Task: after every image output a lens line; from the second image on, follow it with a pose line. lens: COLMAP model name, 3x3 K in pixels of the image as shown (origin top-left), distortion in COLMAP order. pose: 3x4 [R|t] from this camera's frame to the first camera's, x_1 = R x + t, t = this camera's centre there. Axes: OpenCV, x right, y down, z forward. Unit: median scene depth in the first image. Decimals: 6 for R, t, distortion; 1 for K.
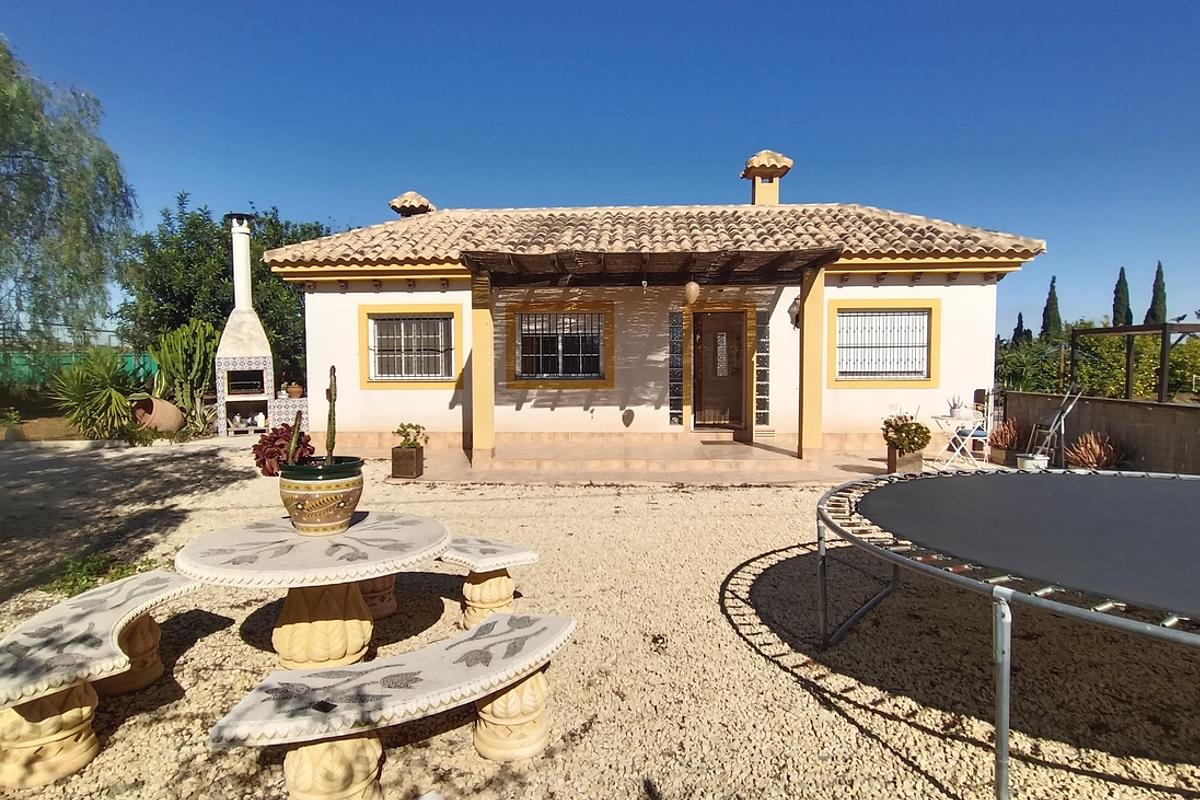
lens RADIAL K [[655.7, 0, 595.7], [0, 655.7, 394.3], [0, 0, 1]] dist [-0.030874, 0.020121]
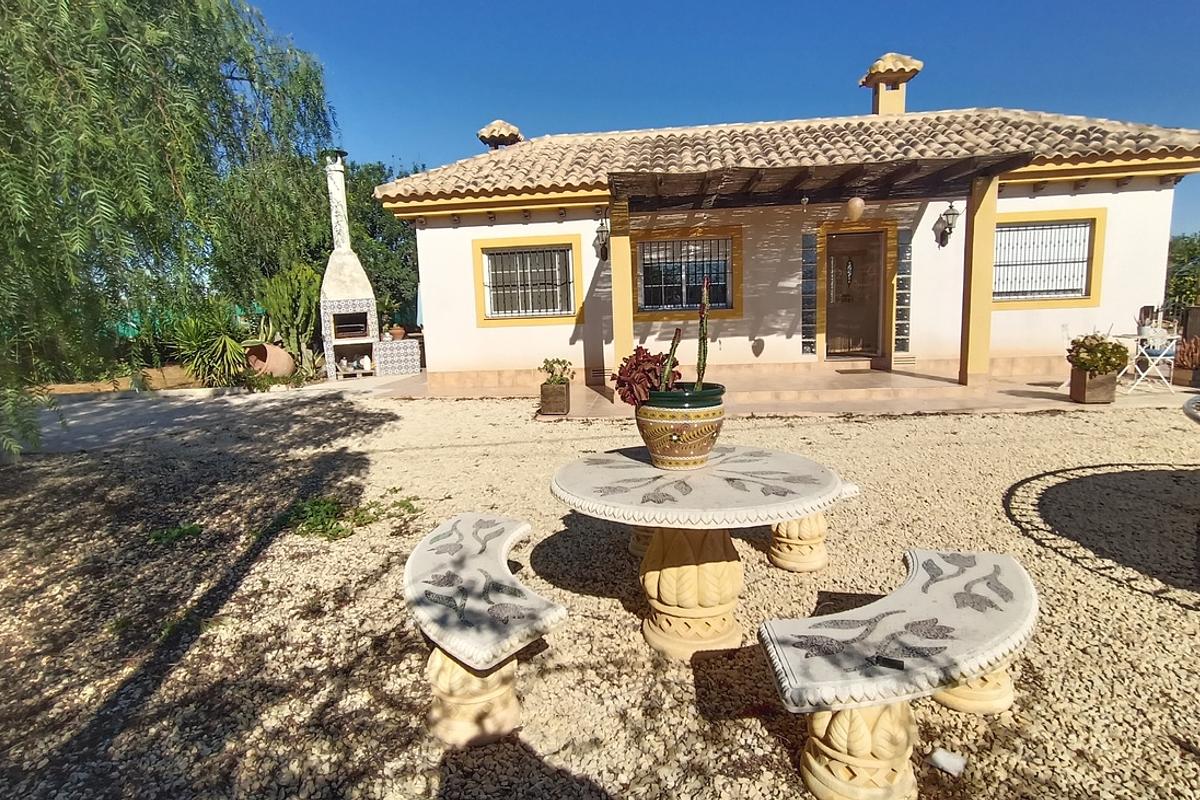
lens RADIAL K [[655.7, 0, 595.7], [0, 655.7, 394.3], [0, 0, 1]] dist [-0.030874, 0.020121]
pose [[0.998026, -0.026364, -0.057008, -0.135126], [0.031553, 0.995246, 0.092135, 0.007306], [0.054308, -0.093752, 0.994113, 0.030027]]
